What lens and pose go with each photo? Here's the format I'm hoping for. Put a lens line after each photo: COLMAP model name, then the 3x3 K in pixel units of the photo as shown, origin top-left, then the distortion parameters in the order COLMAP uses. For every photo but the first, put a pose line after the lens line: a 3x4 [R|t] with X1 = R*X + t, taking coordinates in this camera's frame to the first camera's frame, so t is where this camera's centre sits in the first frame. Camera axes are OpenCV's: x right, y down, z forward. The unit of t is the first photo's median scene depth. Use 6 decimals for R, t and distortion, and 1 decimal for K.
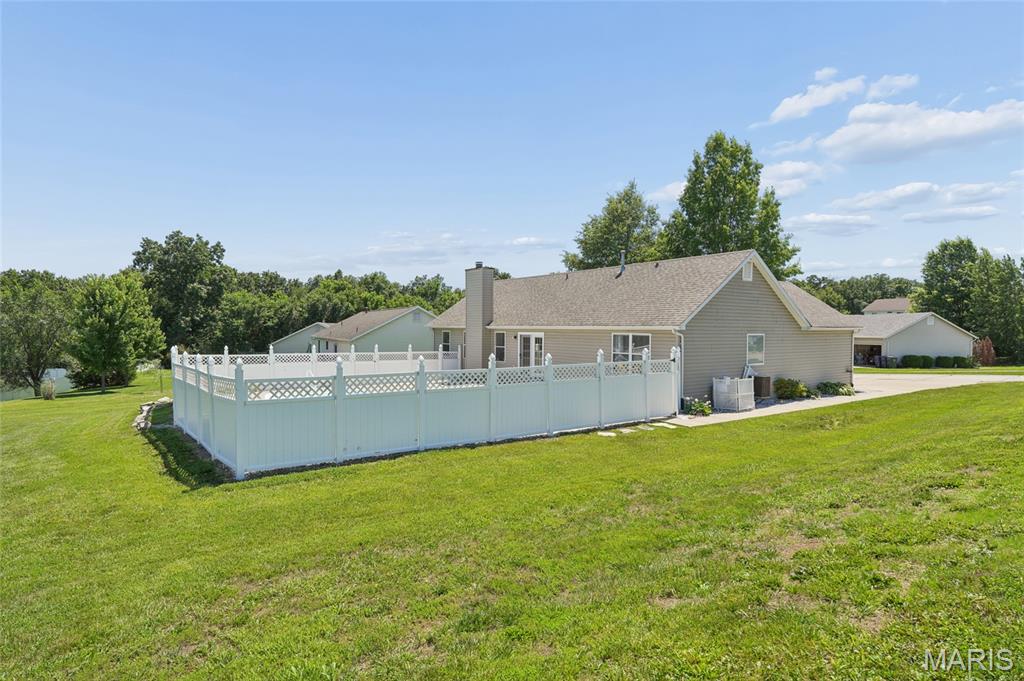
lens RADIAL K [[576.9, 0, 508.1], [0, 576.9, 329.5], [0, 0, 1]] dist [-0.000900, -0.000598]
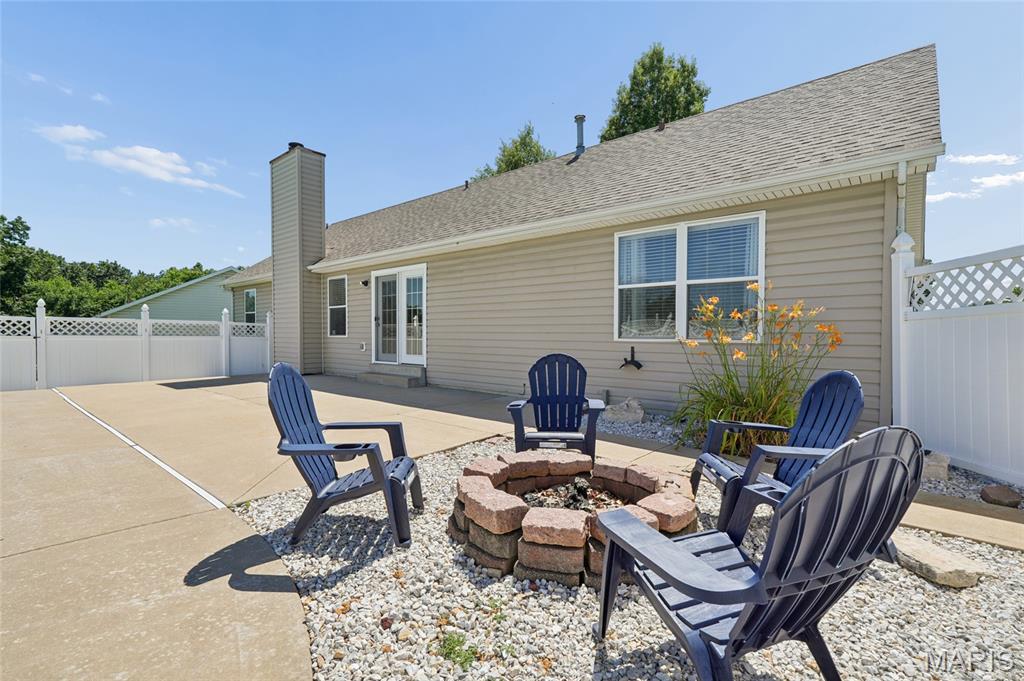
lens RADIAL K [[468.0, 0, 512.4], [0, 468.0, 374.1], [0, 0, 1]] dist [-0.050373, 0.000029]
pose [[0.967275, -0.022782, 0.252704, 0.025911], [0.002301, 0.996707, 0.081050, 0.048083], [-0.253719, -0.077816, 0.964143, 0.486224]]
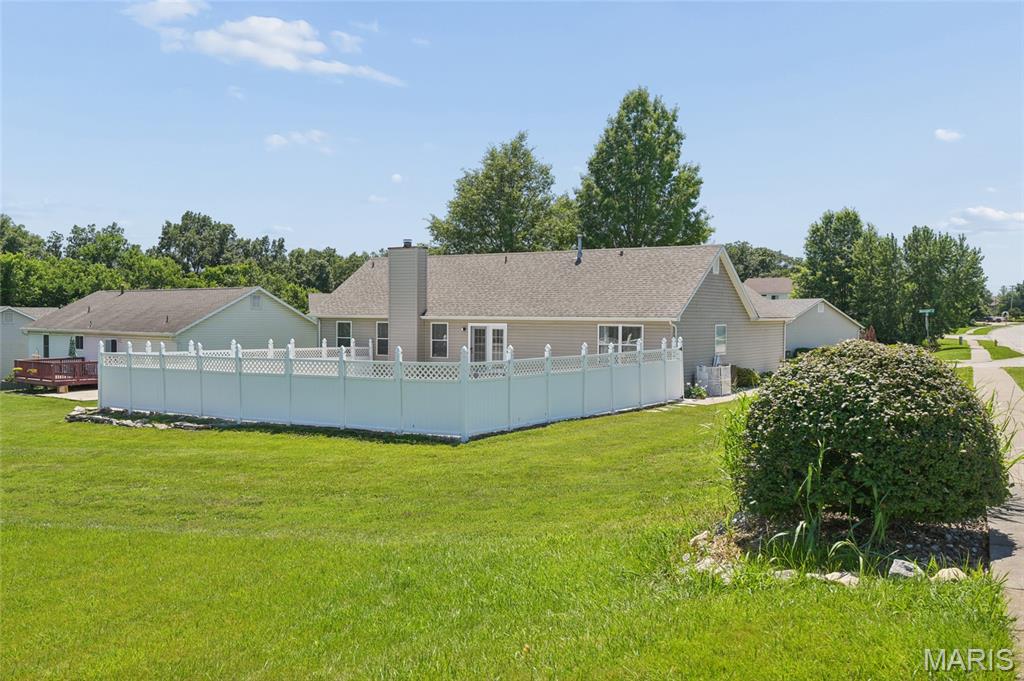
lens RADIAL K [[996.4, 0, 512.0], [0, 996.4, 340.5], [0, 0, 1]] dist [-0.000298, -0.002764]
pose [[0.931704, -0.008593, 0.363118, -0.390135], [-0.000637, 0.999680, 0.025291, -0.006306], [-0.363219, -0.023795, 0.931400, -0.364584]]
